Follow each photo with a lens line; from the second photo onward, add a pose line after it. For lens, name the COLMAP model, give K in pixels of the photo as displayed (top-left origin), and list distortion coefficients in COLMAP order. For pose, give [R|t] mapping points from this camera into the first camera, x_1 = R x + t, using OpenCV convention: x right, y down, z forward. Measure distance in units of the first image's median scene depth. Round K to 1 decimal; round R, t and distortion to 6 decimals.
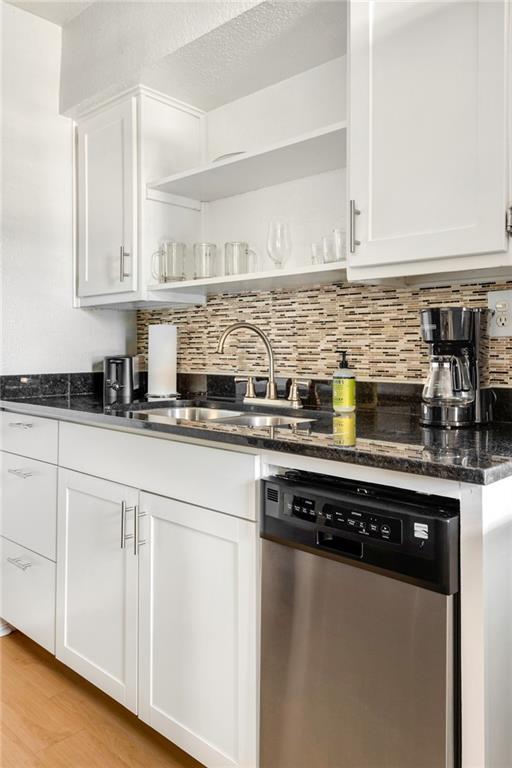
lens RADIAL K [[599.3, 0, 263.5], [0, 599.3, 343.6], [0, 0, 1]] dist [0.027832, -0.010171]
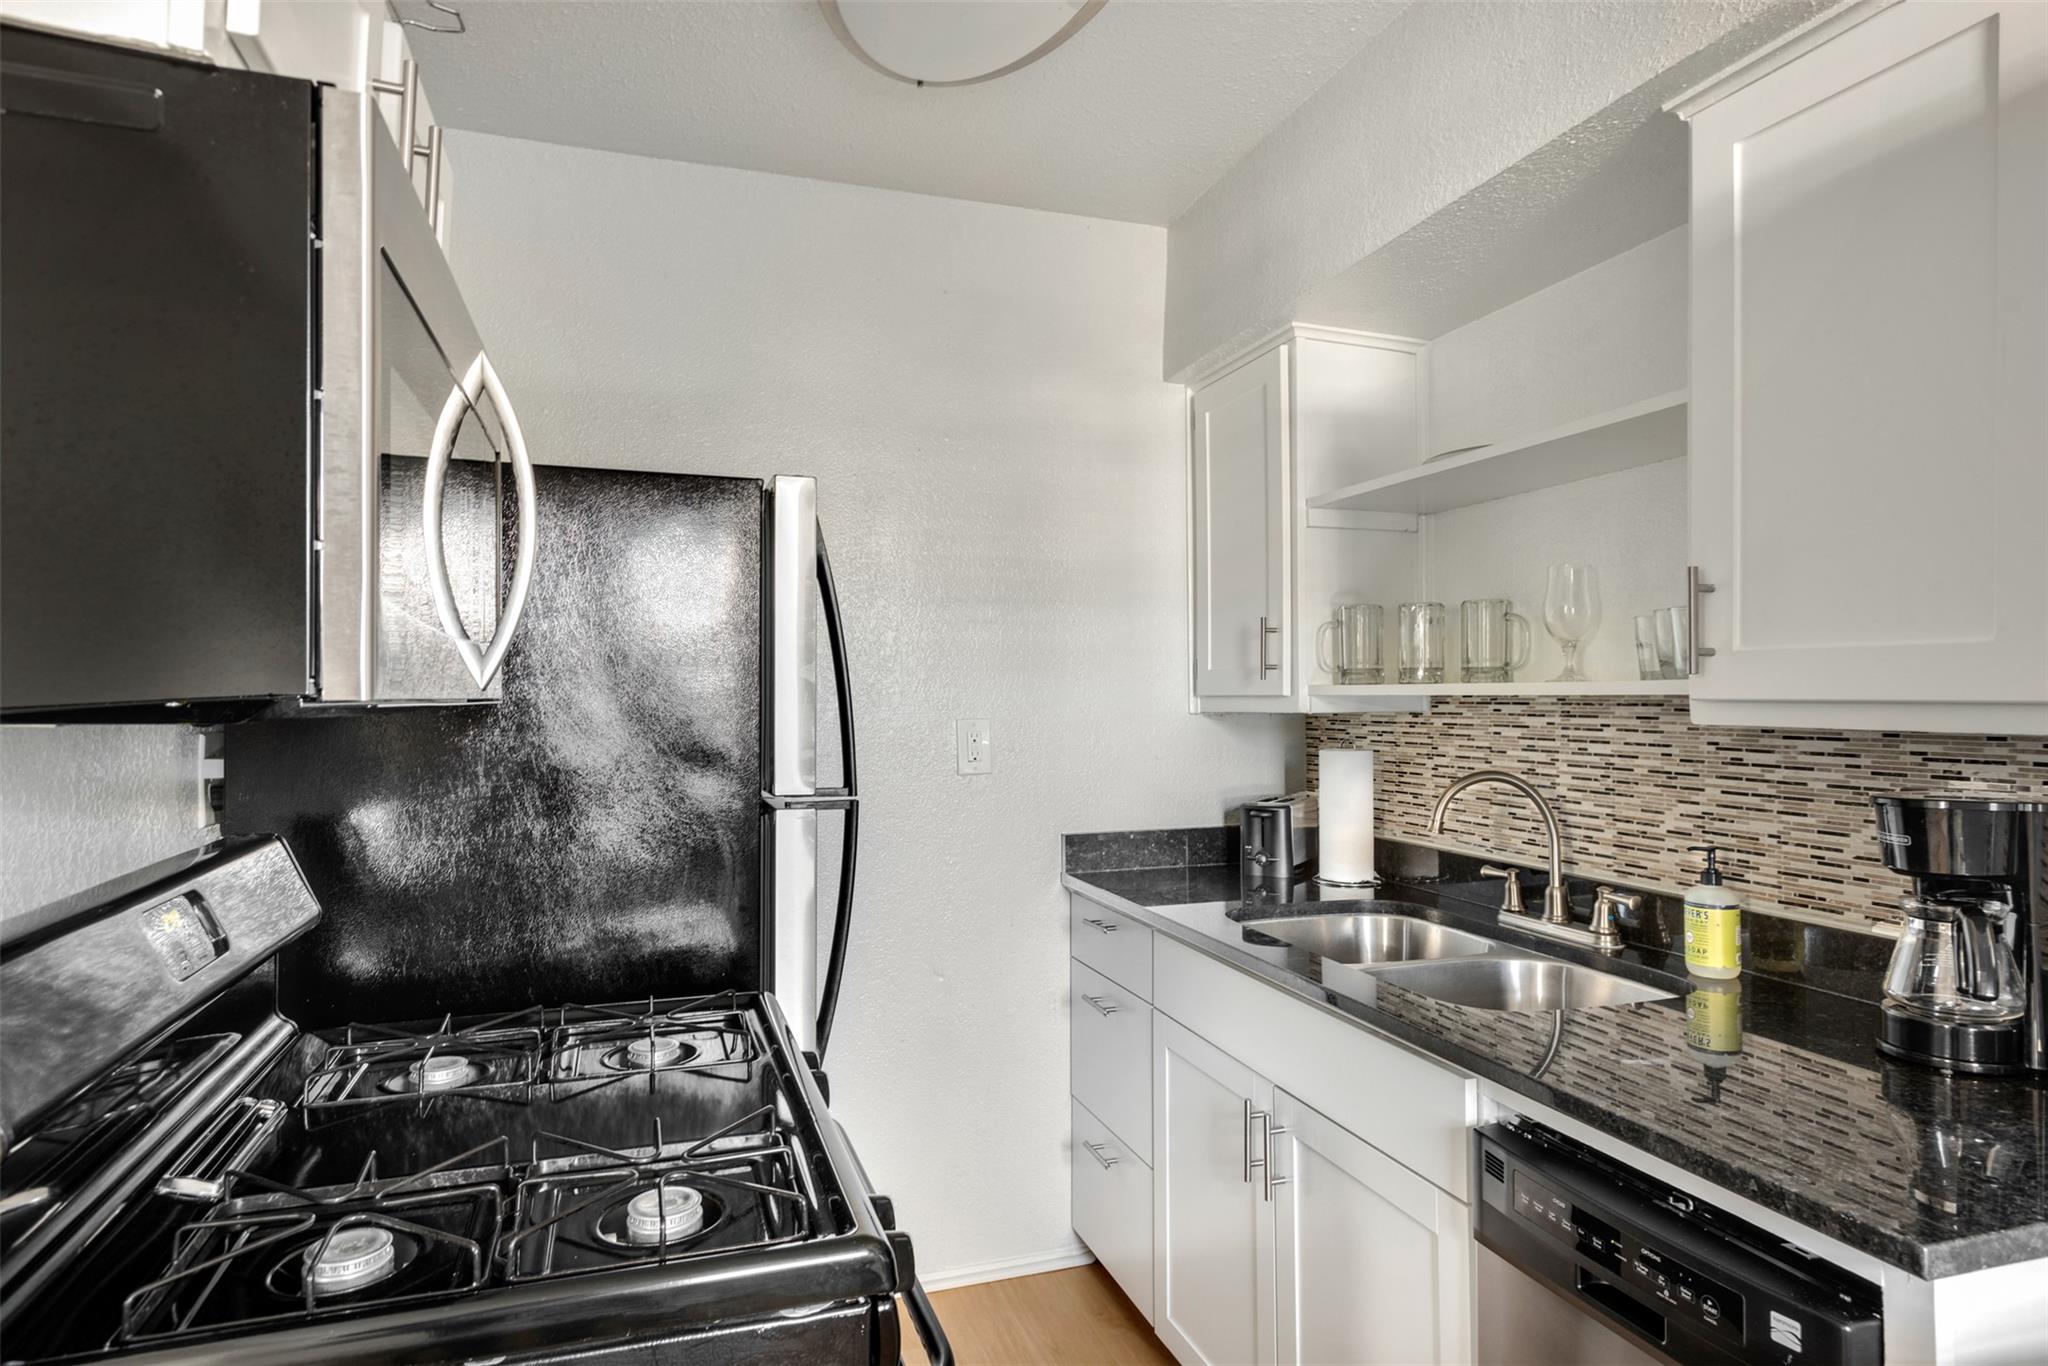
lens RADIAL K [[1164.8, 0, 1022.9], [0, 1164.8, 689.8], [0, 0, 1]] dist [0.028597, -0.015786]
pose [[0.876950, -0.005238, -0.480554, 0.098957], [0.008939, 0.999945, 0.005413, -0.114829], [0.480499, -0.009043, 0.876949, -0.061724]]
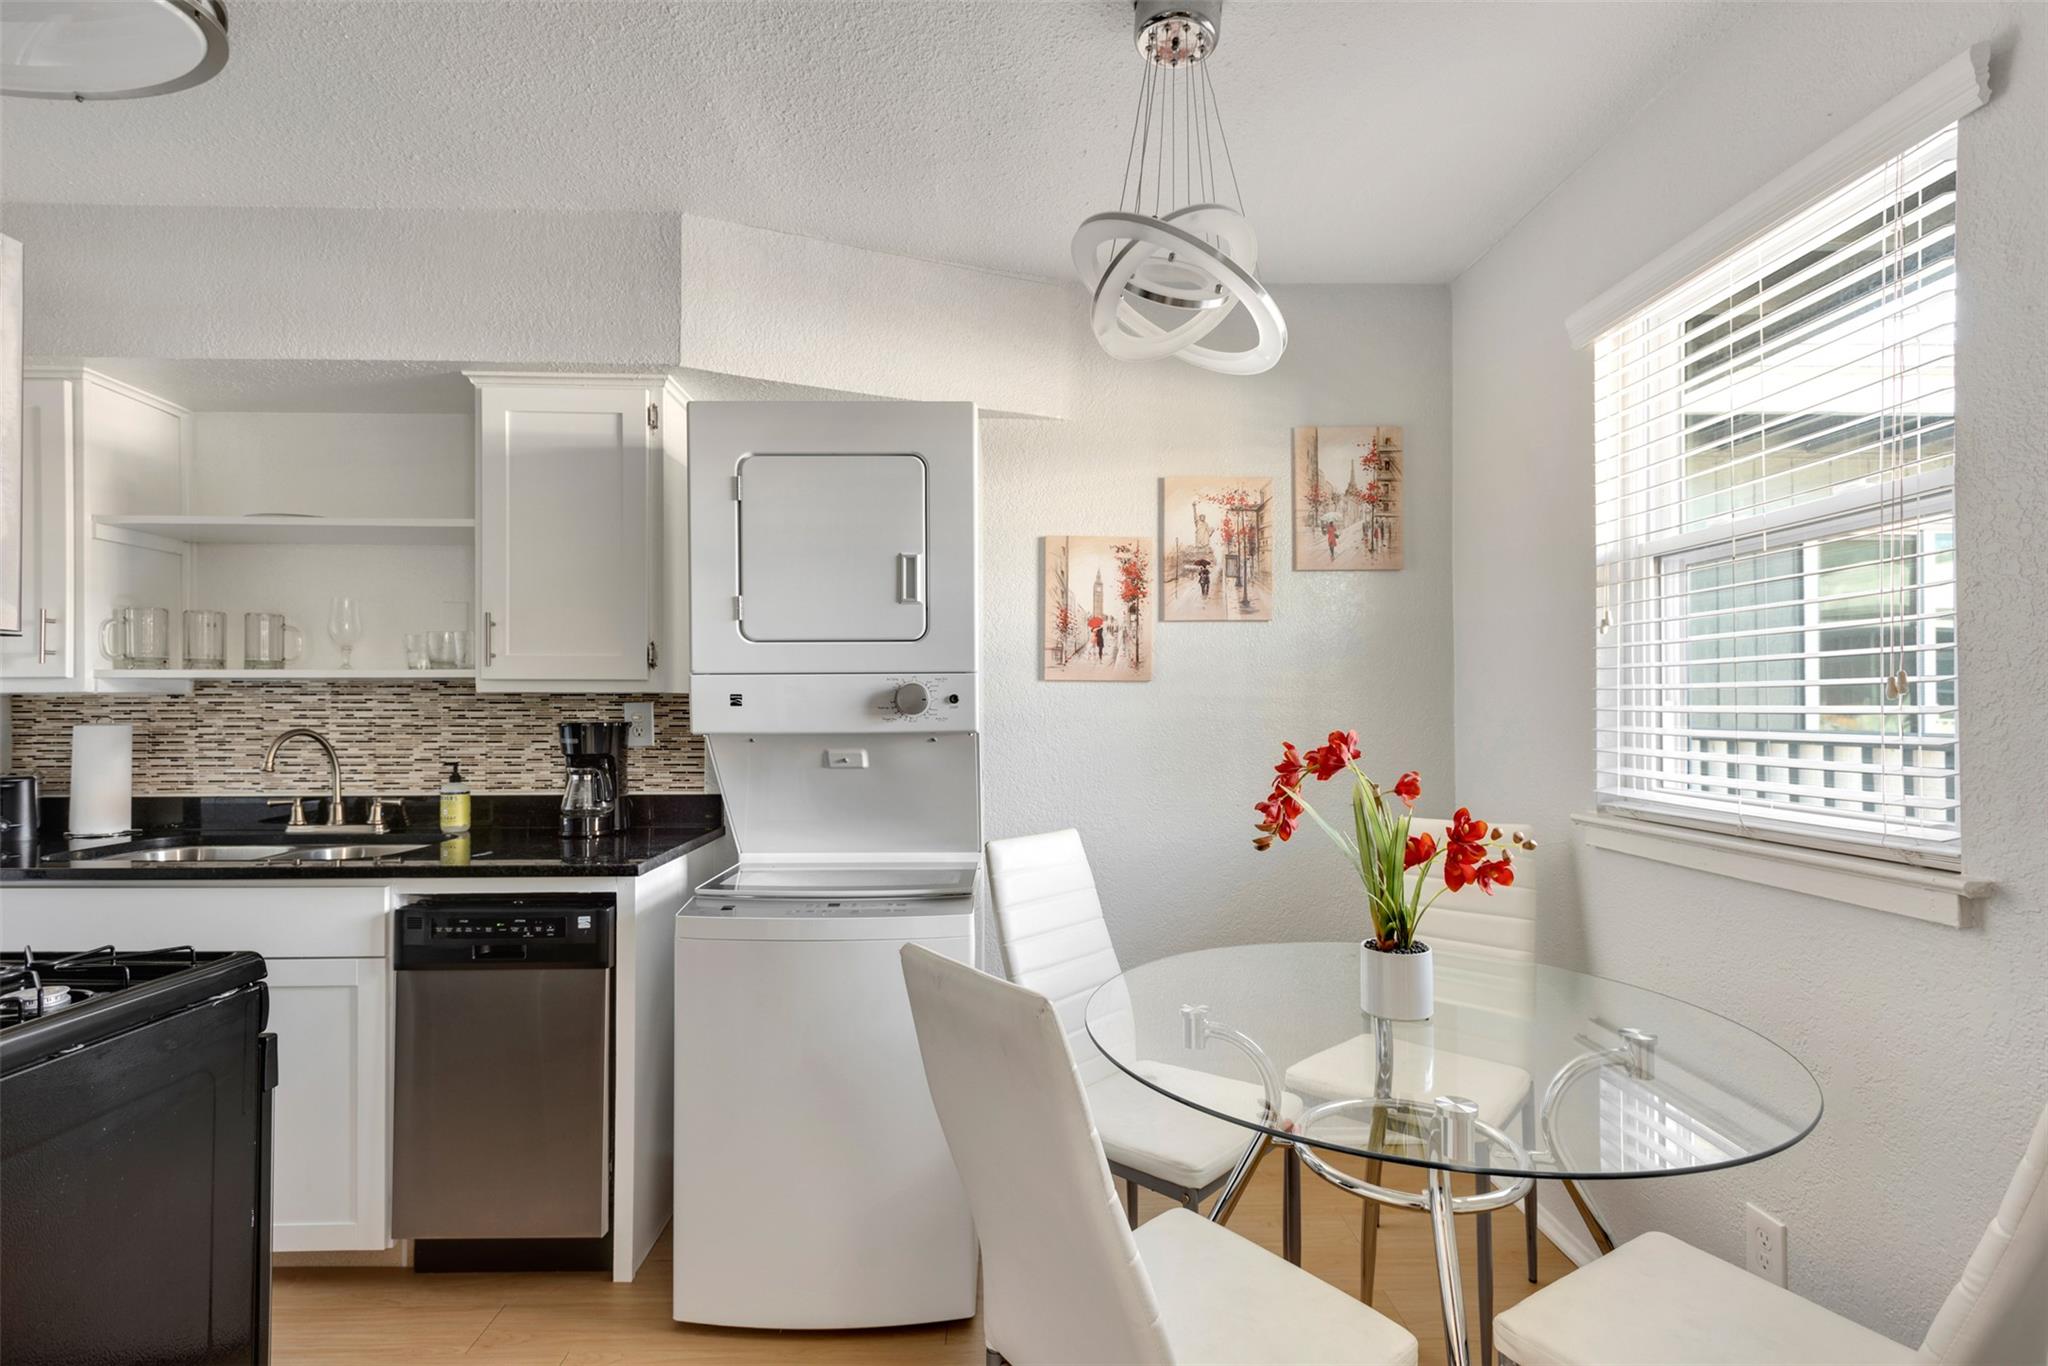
lens RADIAL K [[976.0, 0, 1023.8], [0, 976.0, 708.9], [0, 0, 1]] dist [0.018603, -0.004687]
pose [[0.702585, -0.004161, 0.711588, -0.283843], [-0.004723, 0.999934, 0.010510, -0.079647], [-0.711584, -0.010745, 0.702519, -0.555966]]
